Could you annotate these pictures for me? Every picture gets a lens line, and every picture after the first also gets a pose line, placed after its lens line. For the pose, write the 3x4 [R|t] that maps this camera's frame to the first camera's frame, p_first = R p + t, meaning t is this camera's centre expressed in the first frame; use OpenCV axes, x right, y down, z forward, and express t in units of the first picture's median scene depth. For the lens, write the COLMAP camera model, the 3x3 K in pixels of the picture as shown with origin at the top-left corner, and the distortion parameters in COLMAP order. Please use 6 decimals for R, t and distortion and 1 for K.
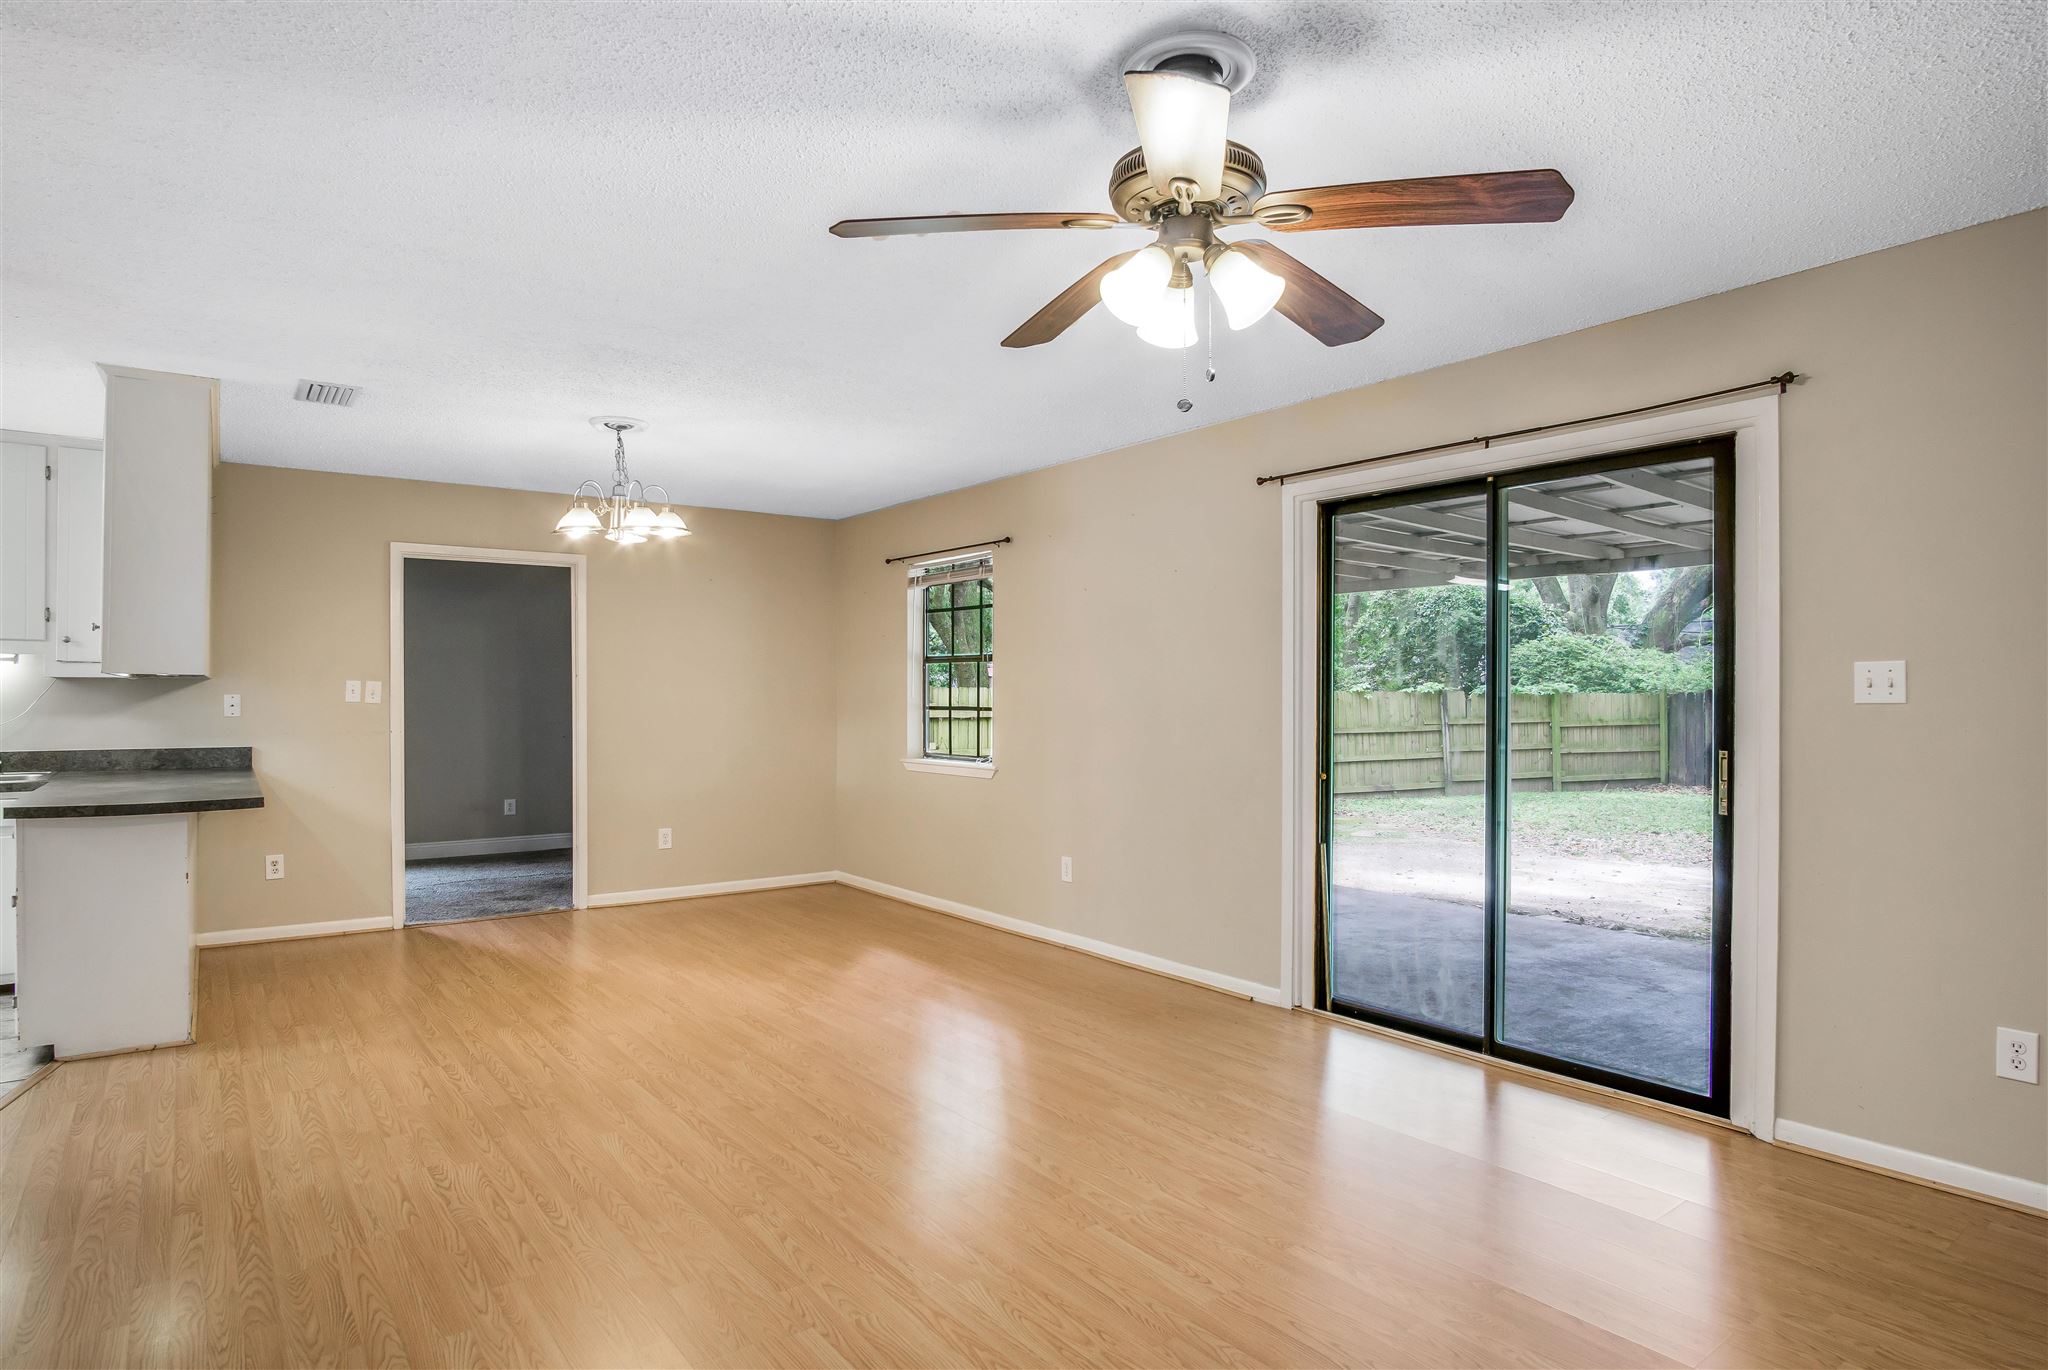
lens RADIAL K [[1122.5, 0, 1011.5], [0, 1122.5, 695.1], [0, 0, 1]] dist [-0.033422, 0.009932]
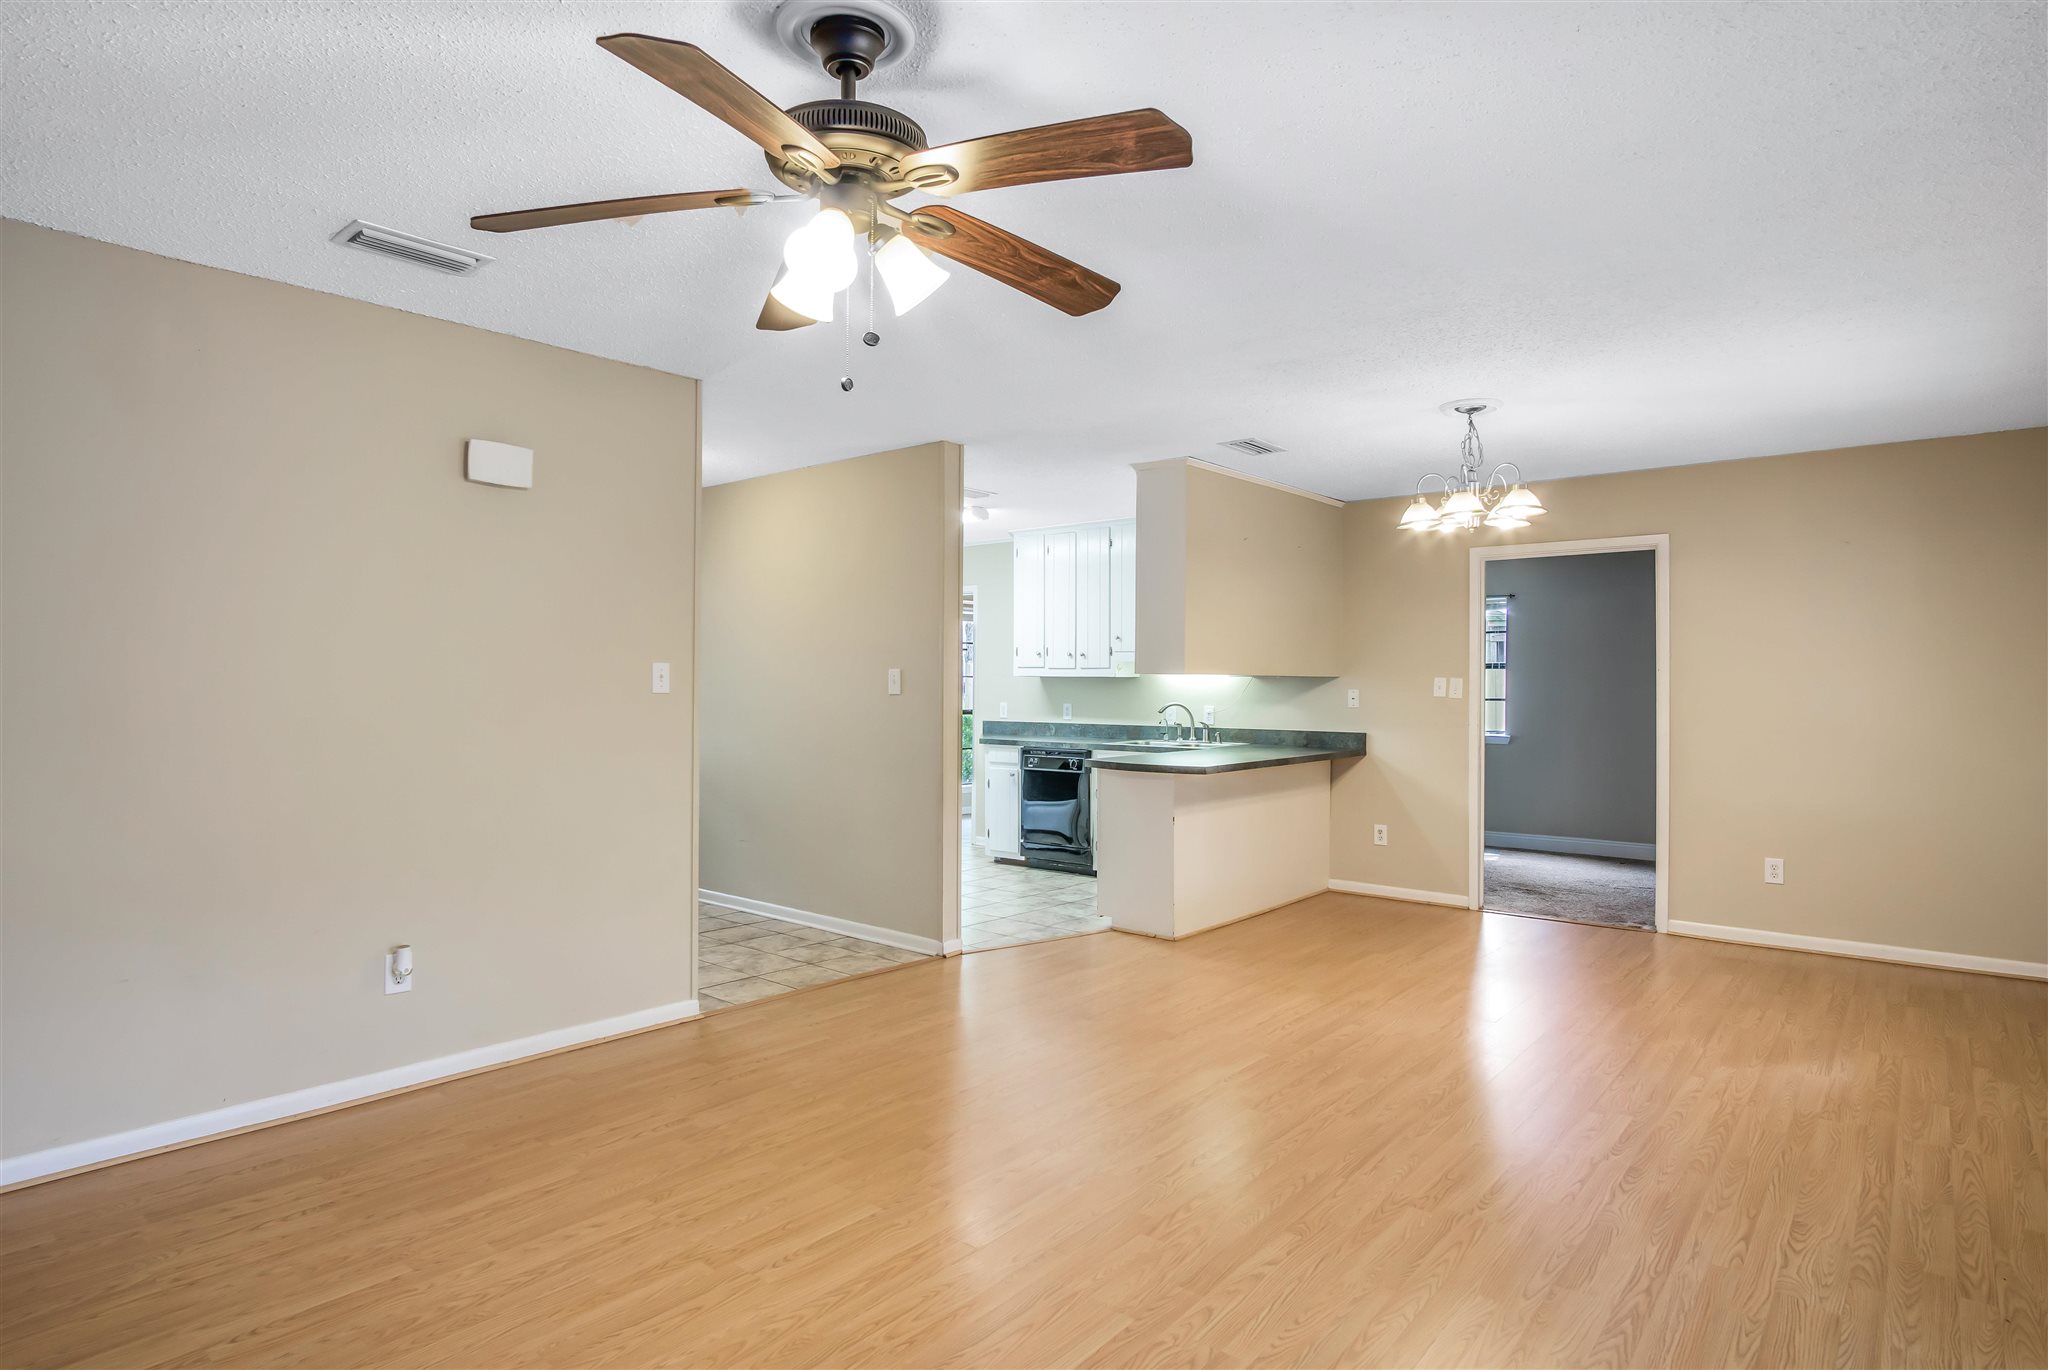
lens RADIAL K [[1122.5, 0, 1011.5], [0, 1122.5, 695.1], [0, 0, 1]] dist [-0.033422, 0.009932]
pose [[0.231745, 0.008431, -0.972740, 0.486882], [-0.005673, 0.999957, 0.007315, -0.001468], [0.972760, 0.003823, 0.231783, 0.400470]]
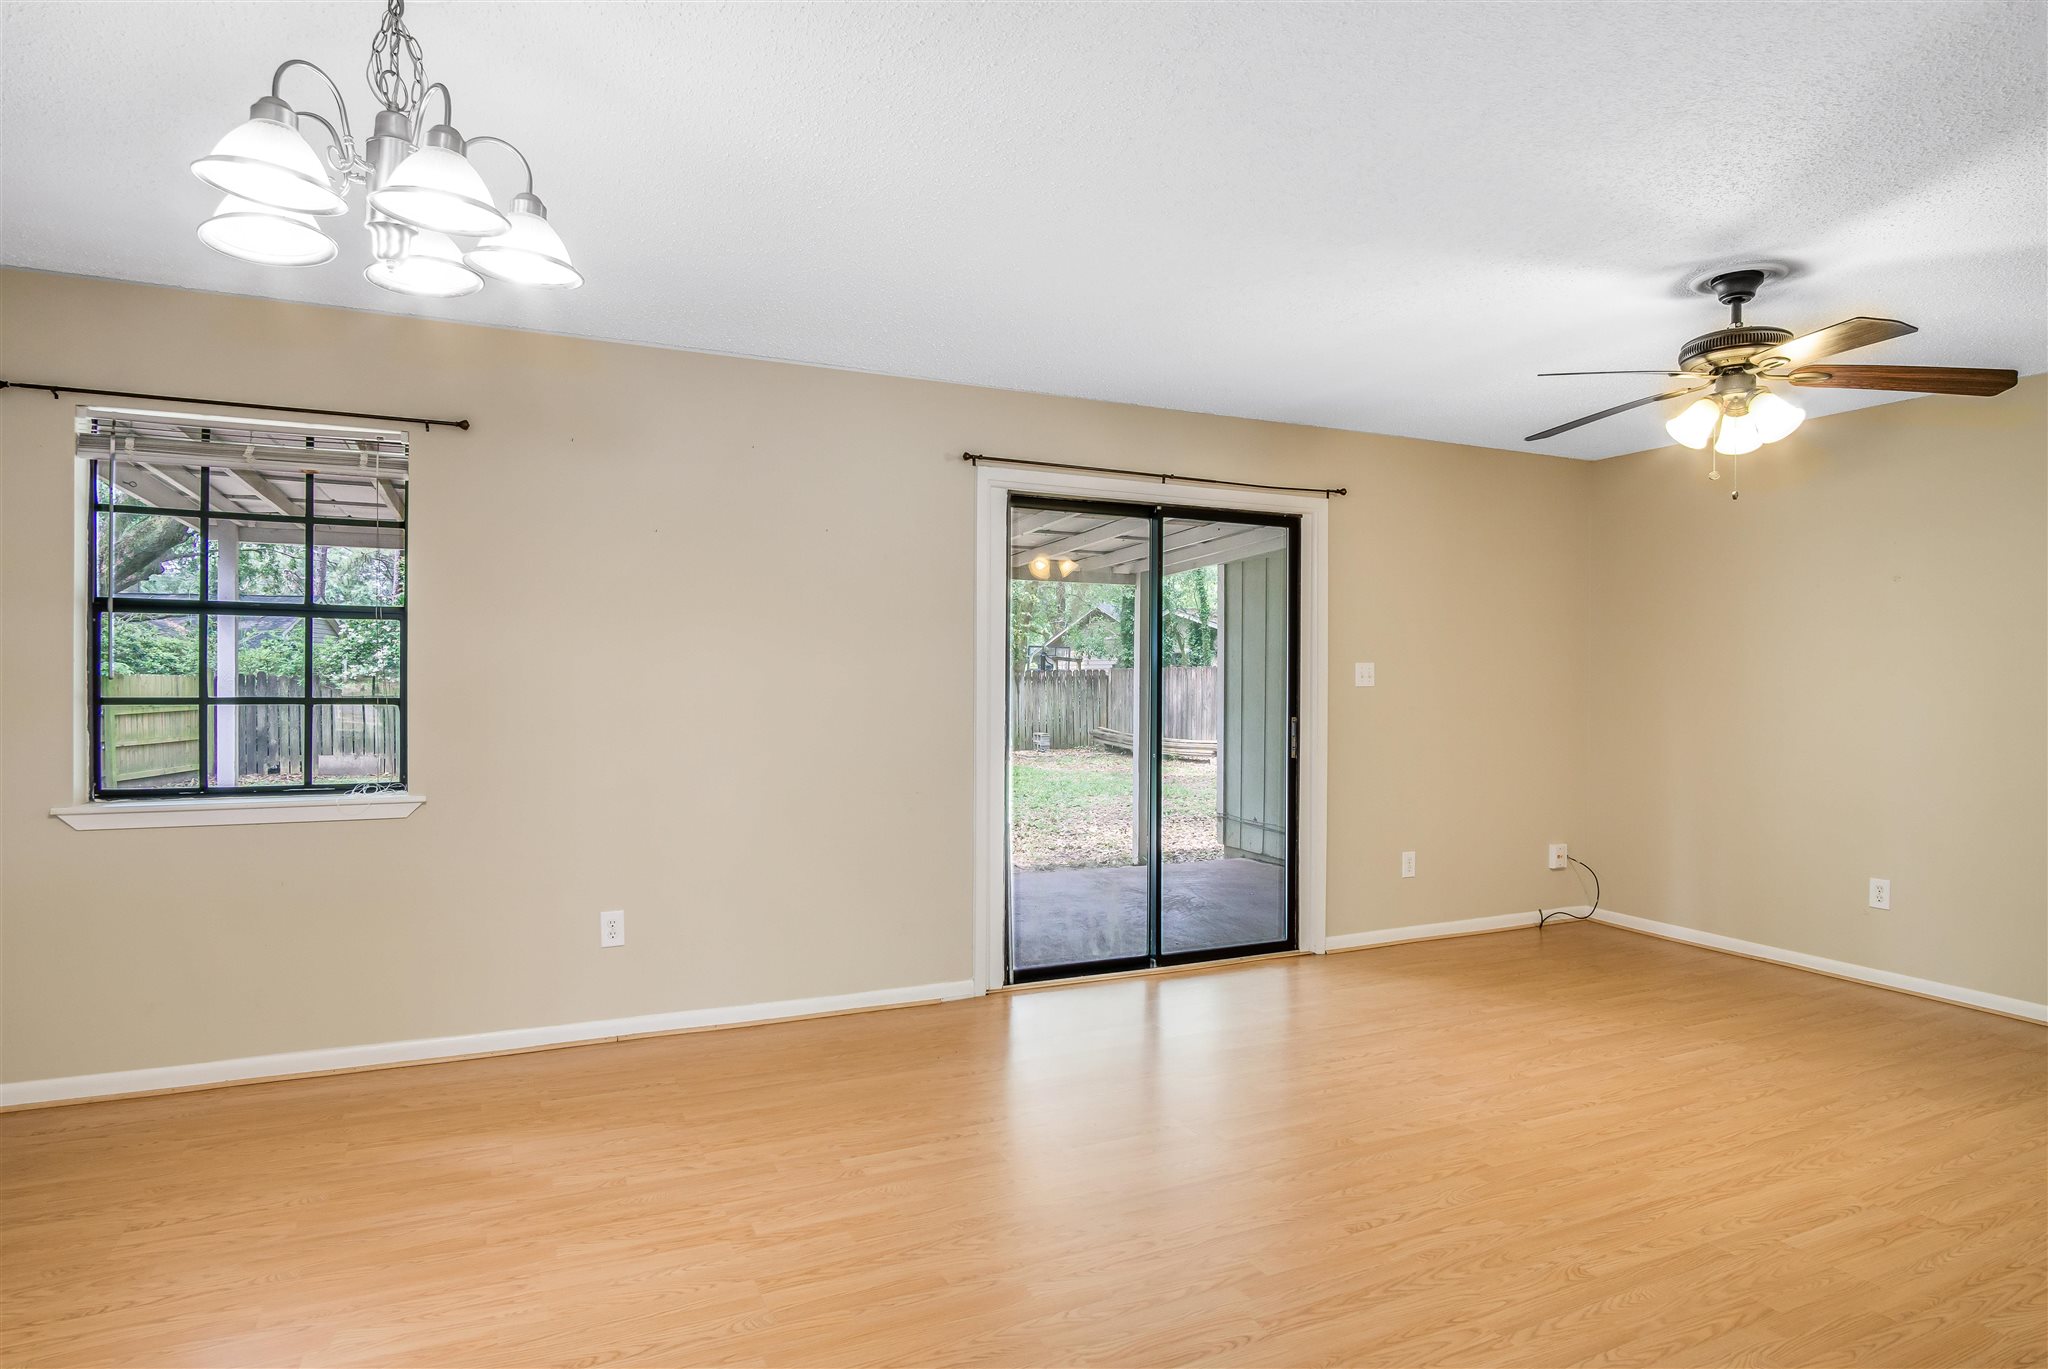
lens RADIAL K [[1115.8, 0, 1019.8], [0, 1115.8, 690.6], [0, 0, 1]] dist [-0.028651, 0.001099]
pose [[0.210230, -0.006847, 0.977628, -0.670463], [-0.005118, 0.999954, 0.008104, 0.001333], [-0.977638, -0.006707, 0.210186, 0.717754]]
